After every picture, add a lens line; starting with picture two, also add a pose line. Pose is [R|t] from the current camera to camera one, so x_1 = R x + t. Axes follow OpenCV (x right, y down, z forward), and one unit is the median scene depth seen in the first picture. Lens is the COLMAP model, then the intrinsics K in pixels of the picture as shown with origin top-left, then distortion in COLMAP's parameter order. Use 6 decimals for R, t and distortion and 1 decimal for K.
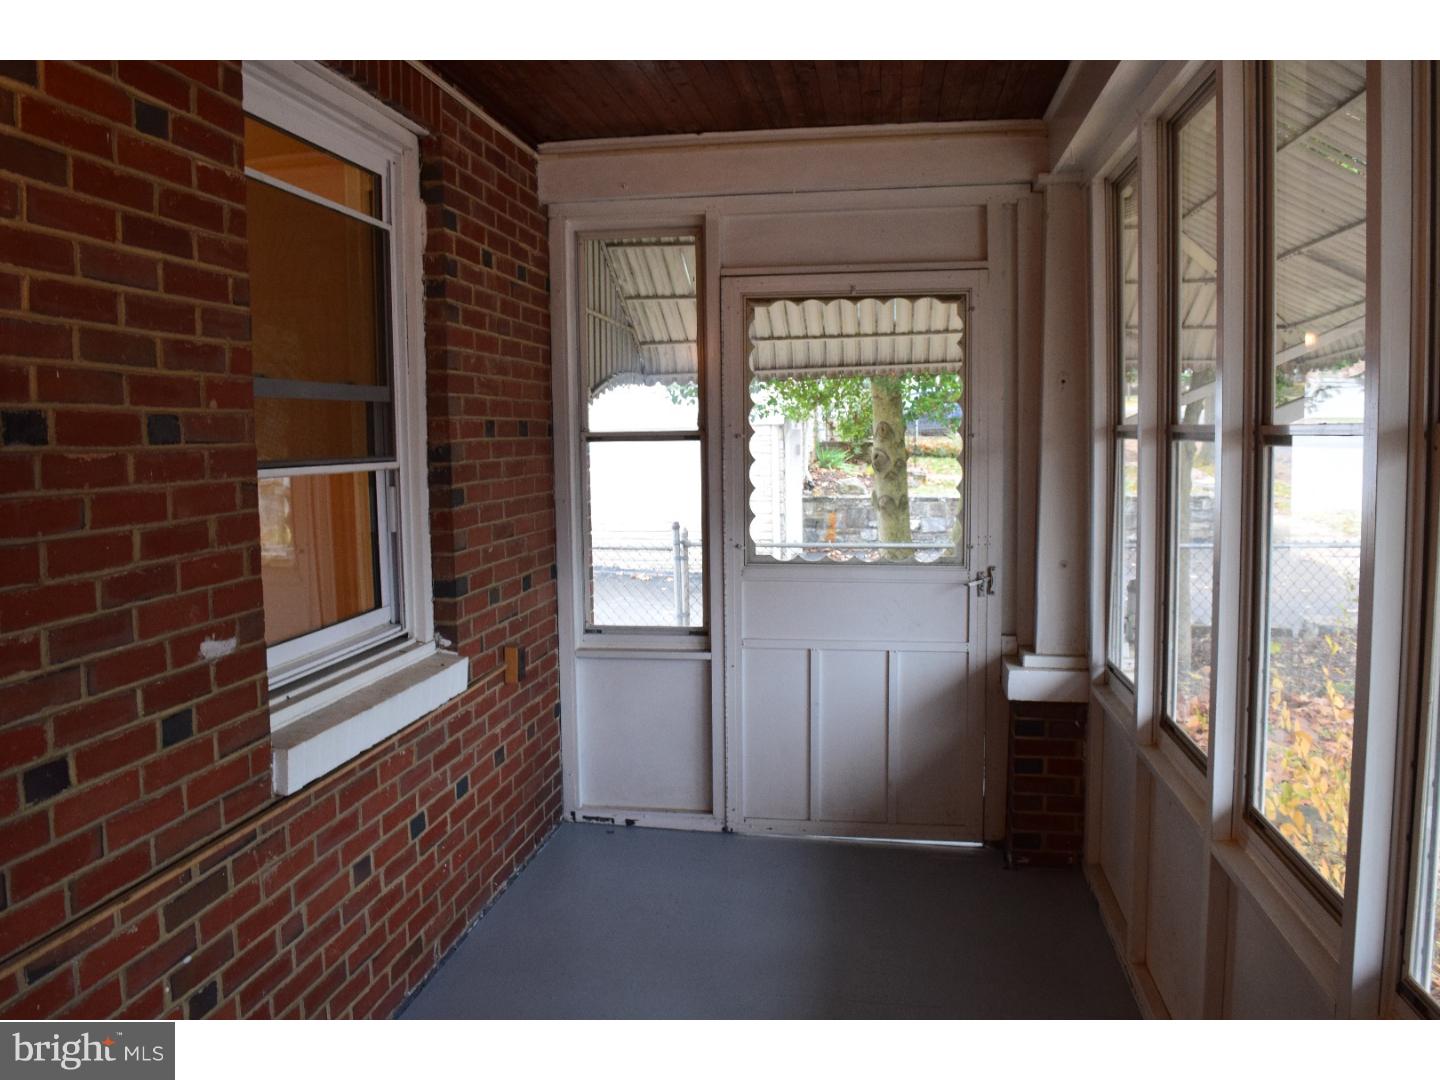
lens RADIAL K [[1130.0, 0, 716.4], [0, 1130.0, 536.4], [0, 0, 1]] dist [-0.093206, 0.014105]
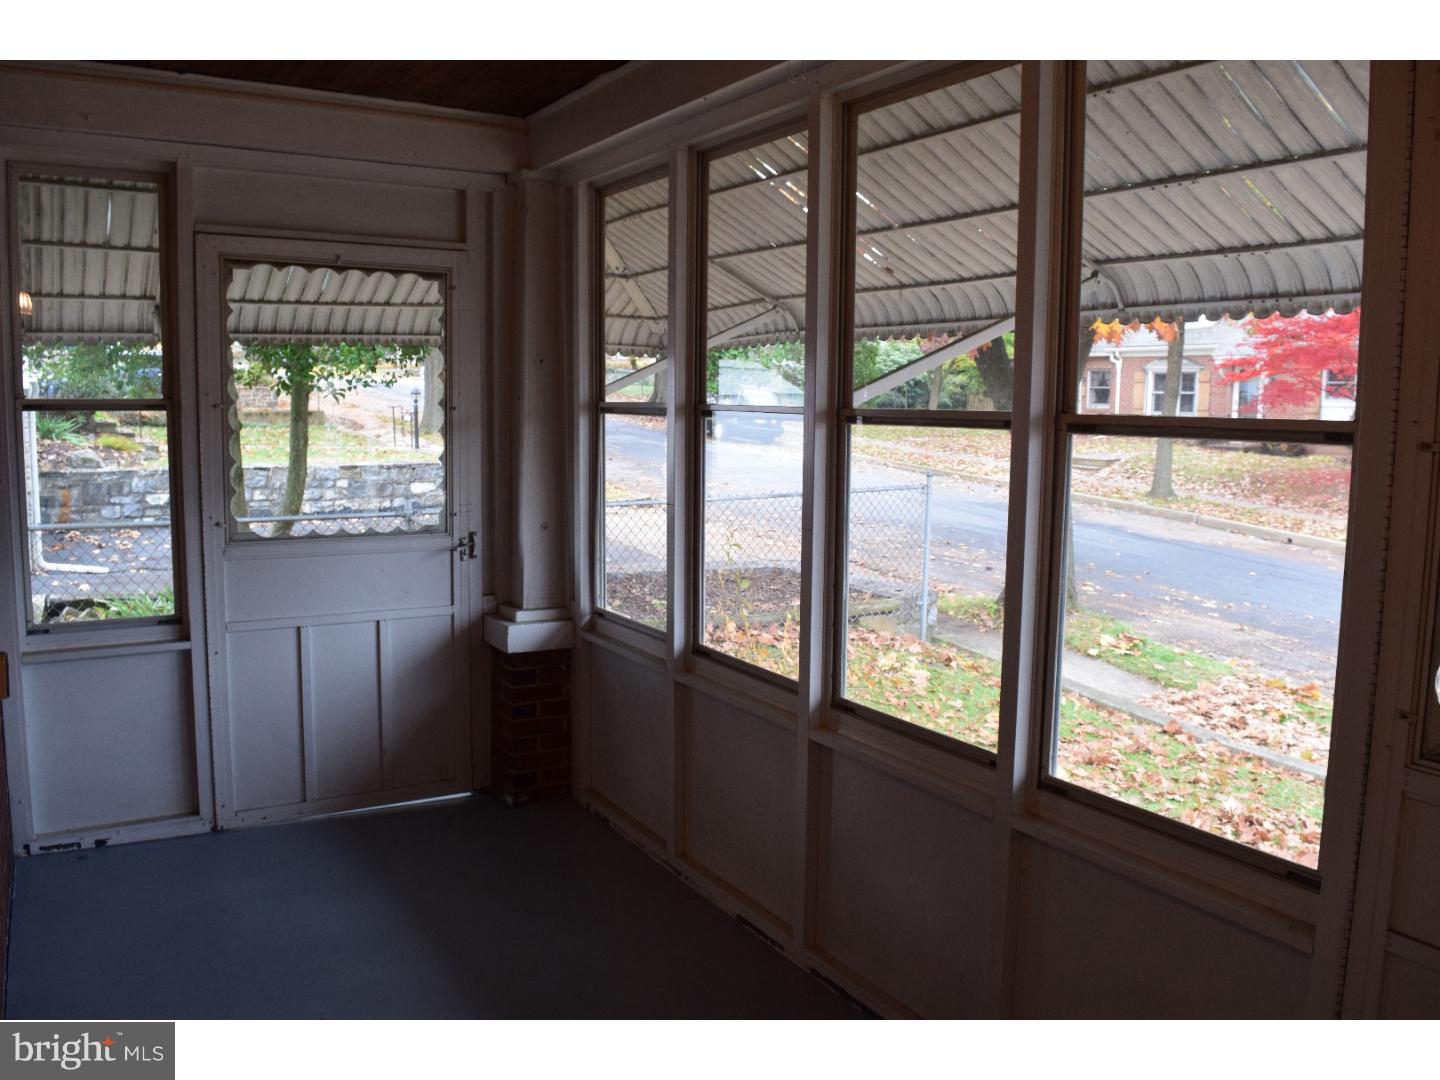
lens RADIAL K [[1130.0, 0, 719.5], [0, 1130.0, 538.7], [0, 0, 1]] dist [-0.093206, 0.014105]
pose [[0.760241, -0.053819, 0.647408, -0.272292], [0.034392, 0.998499, 0.042619, -0.004394], [-0.648730, -0.010135, 0.760951, 0.036623]]
